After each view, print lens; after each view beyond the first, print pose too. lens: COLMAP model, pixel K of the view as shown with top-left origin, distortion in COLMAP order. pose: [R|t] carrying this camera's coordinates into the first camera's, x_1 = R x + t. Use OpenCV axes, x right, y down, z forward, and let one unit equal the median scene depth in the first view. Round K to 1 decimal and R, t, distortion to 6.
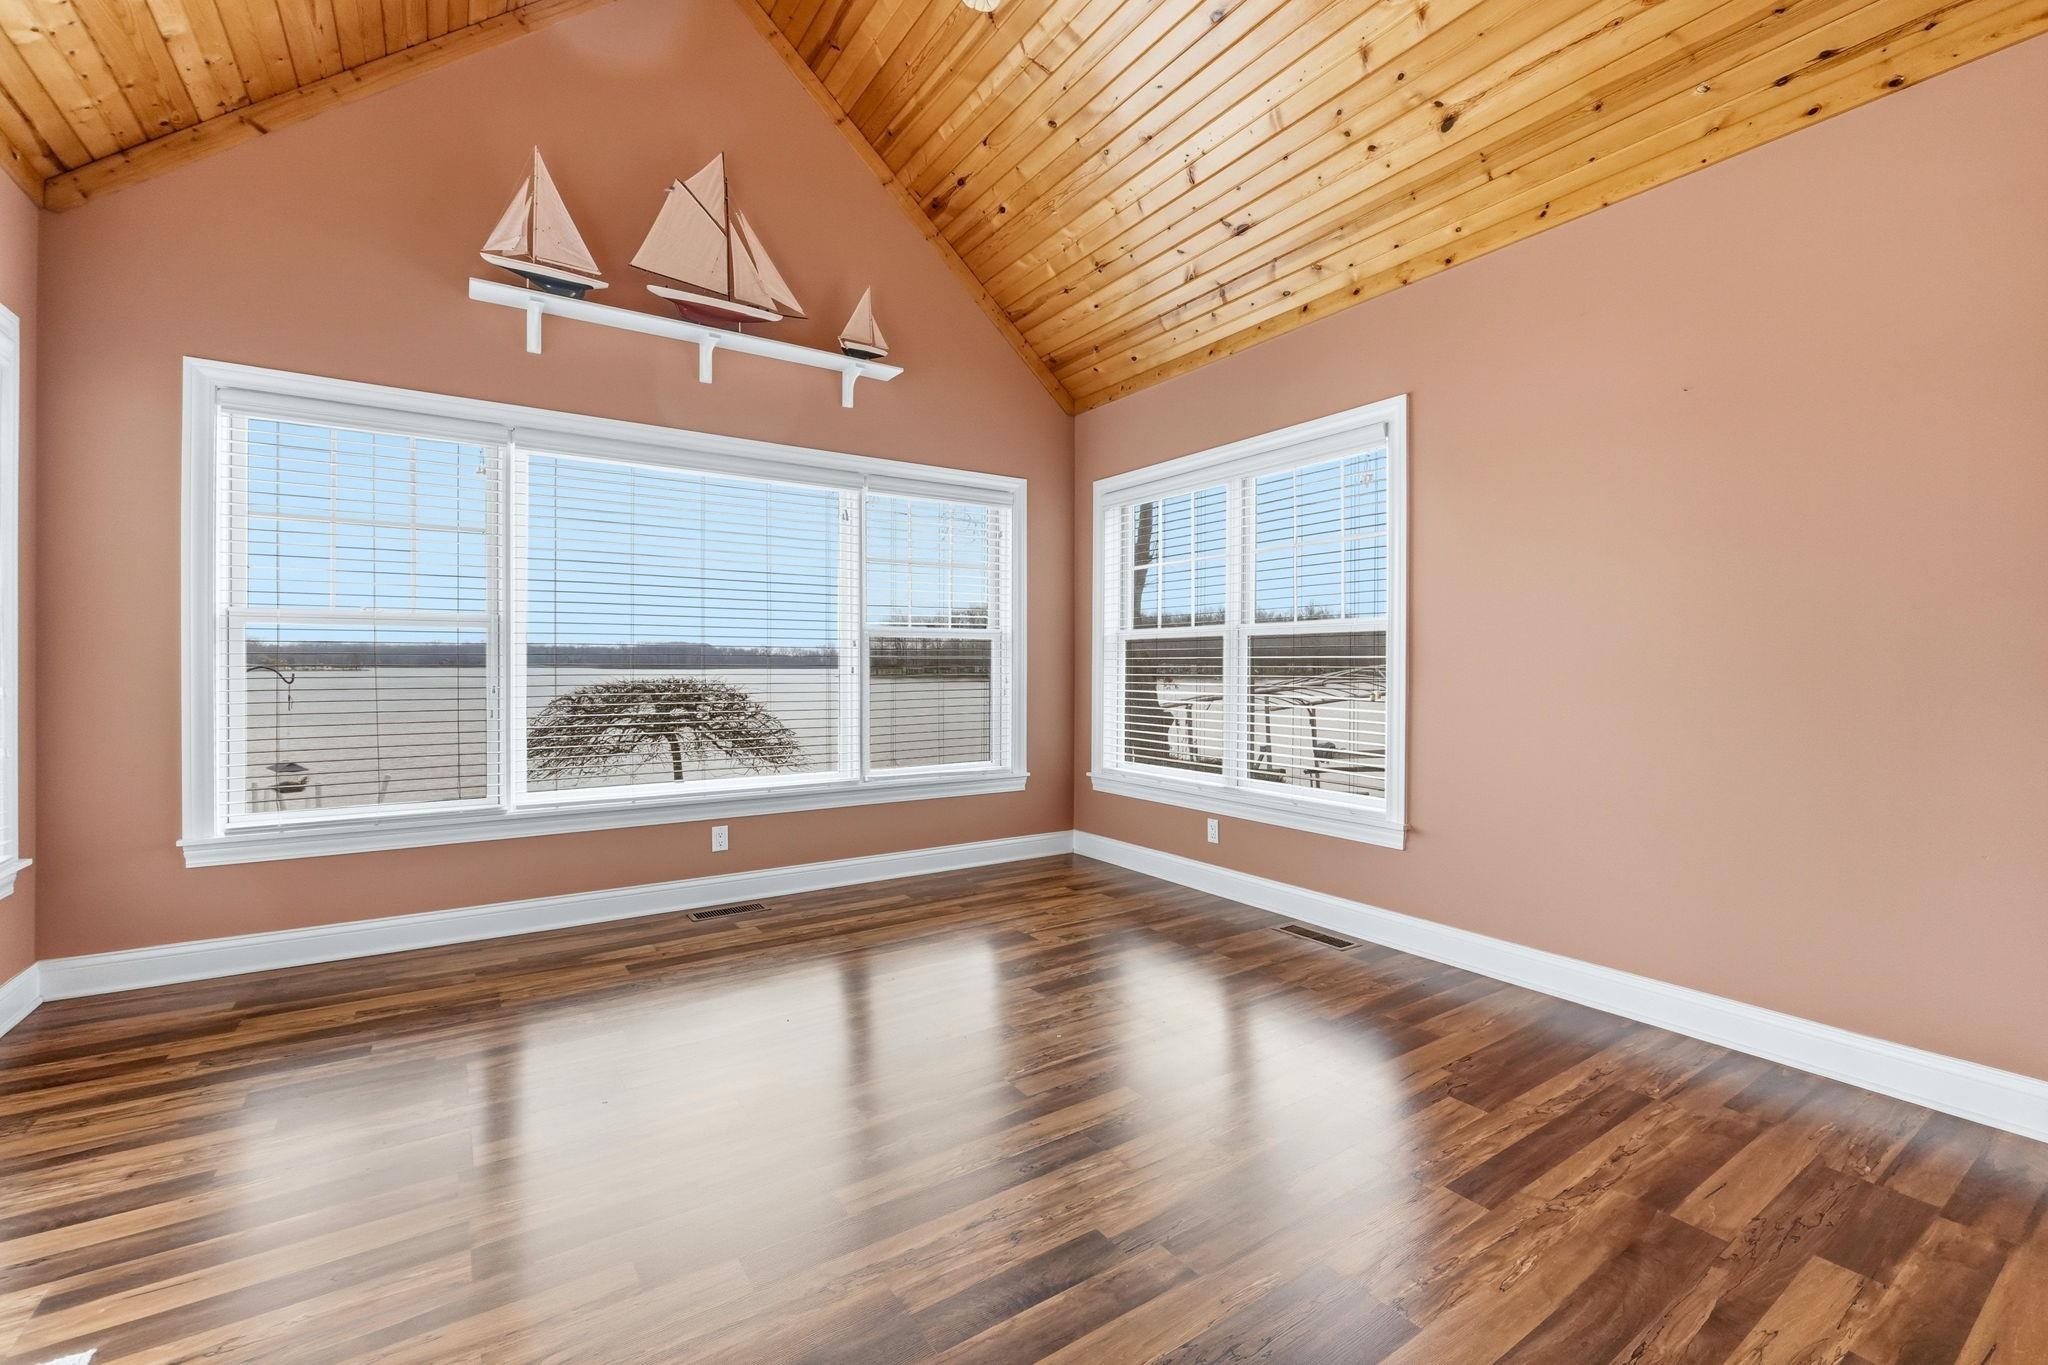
lens RADIAL K [[862.8, 0, 1020.8], [0, 862.8, 661.3], [0, 0, 1]] dist [-0.003600, 0.000568]
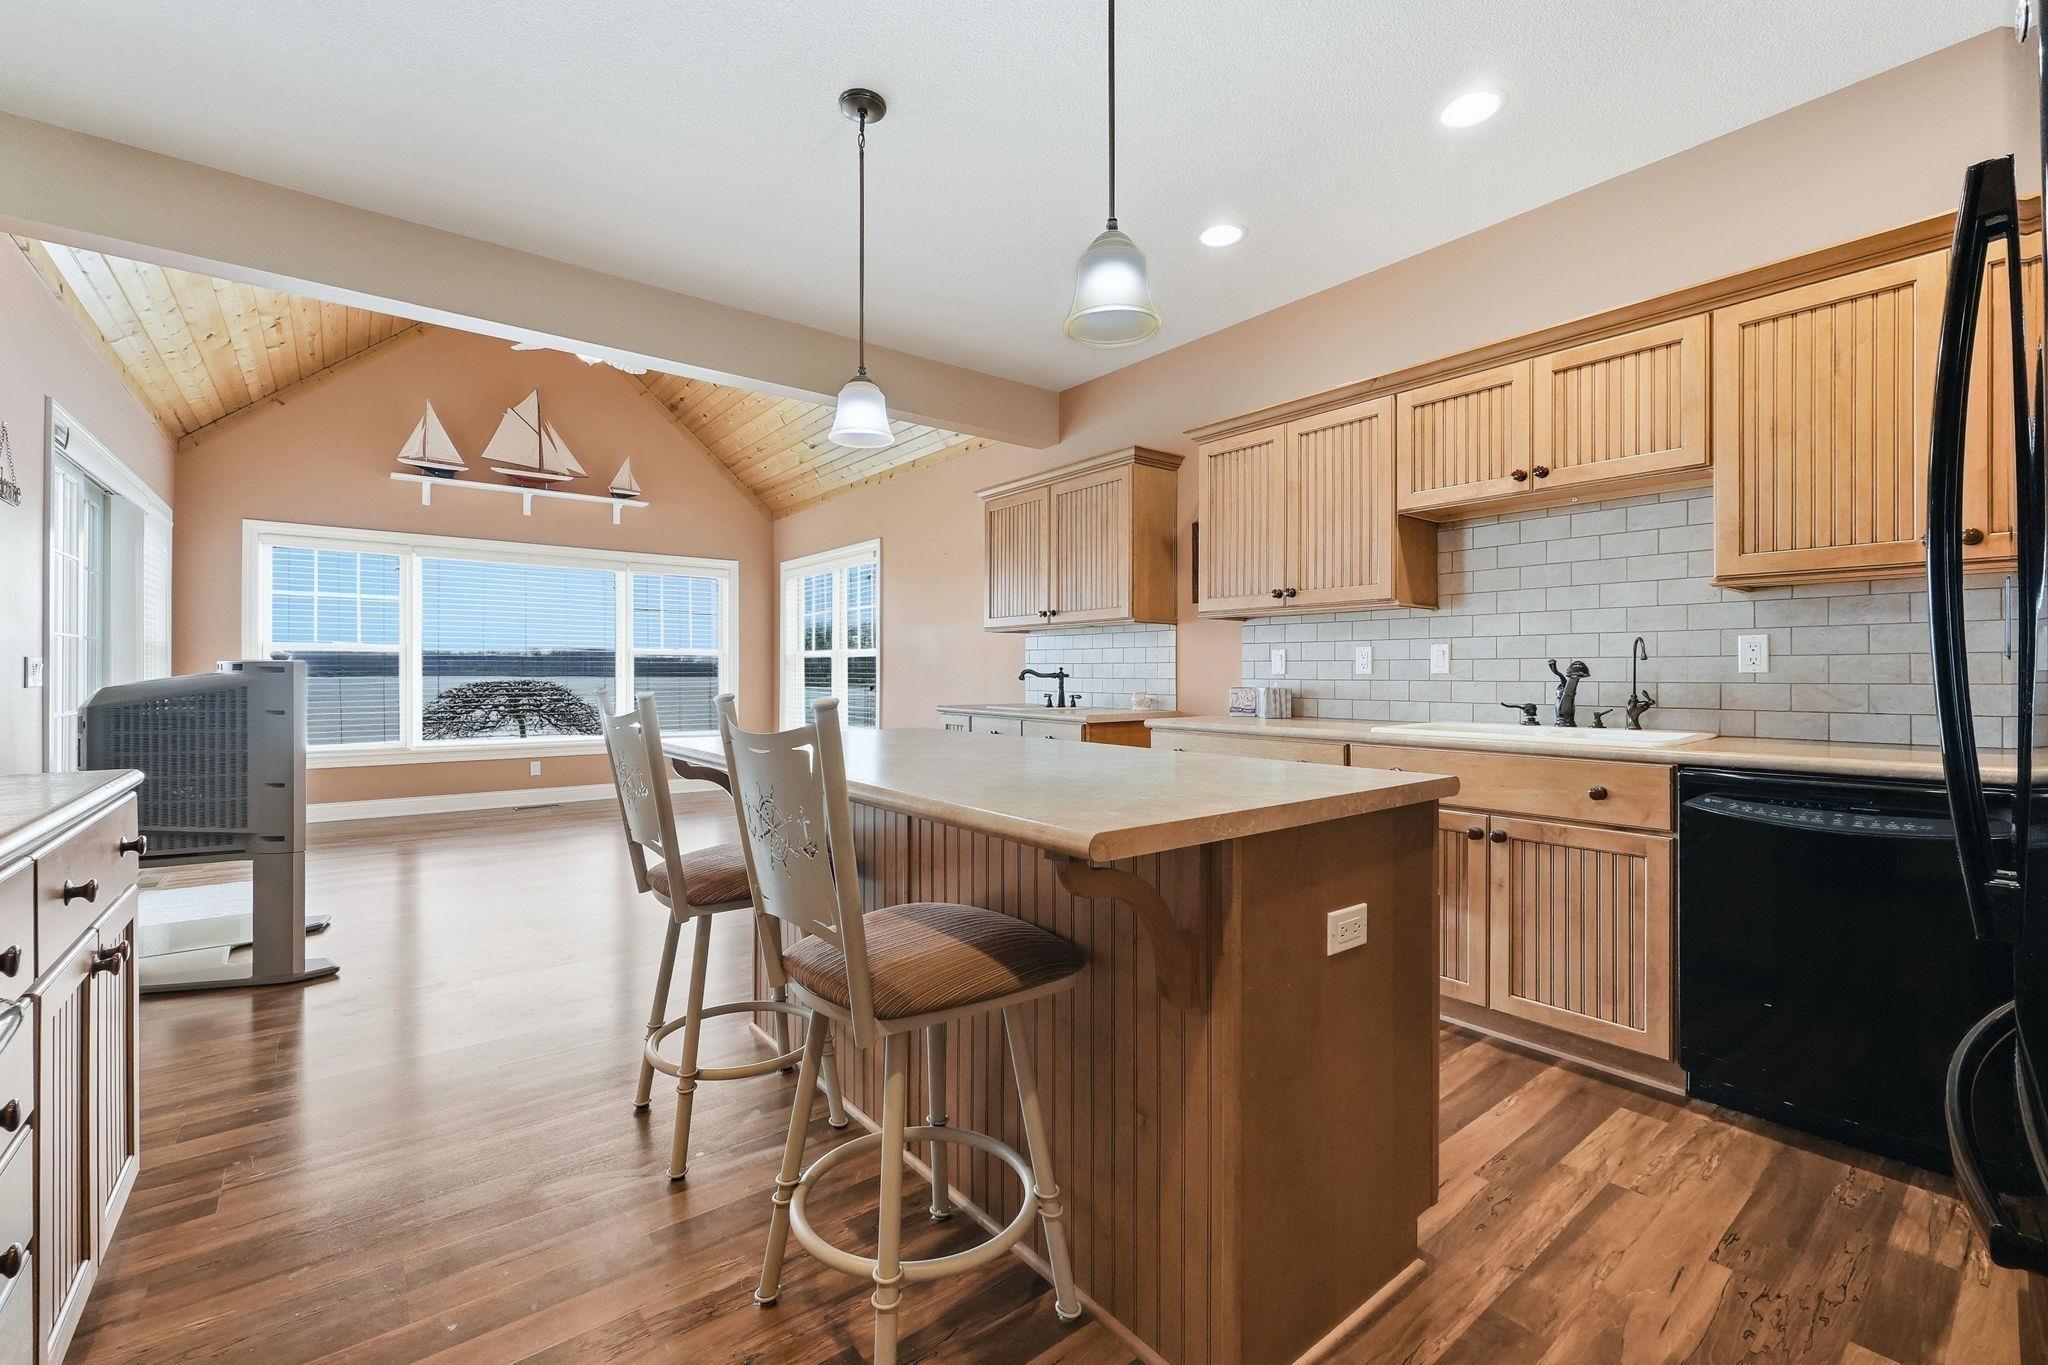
lens RADIAL K [[862.8, 0, 1026.4], [0, 862.8, 668.6], [0, 0, 1]] dist [-0.003600, 0.000568]
pose [[0.996331, 0.004955, 0.085442, 0.495428], [-0.004908, 0.999988, -0.000755, -0.005570], [-0.085444, 0.000333, 0.996343, -0.840082]]
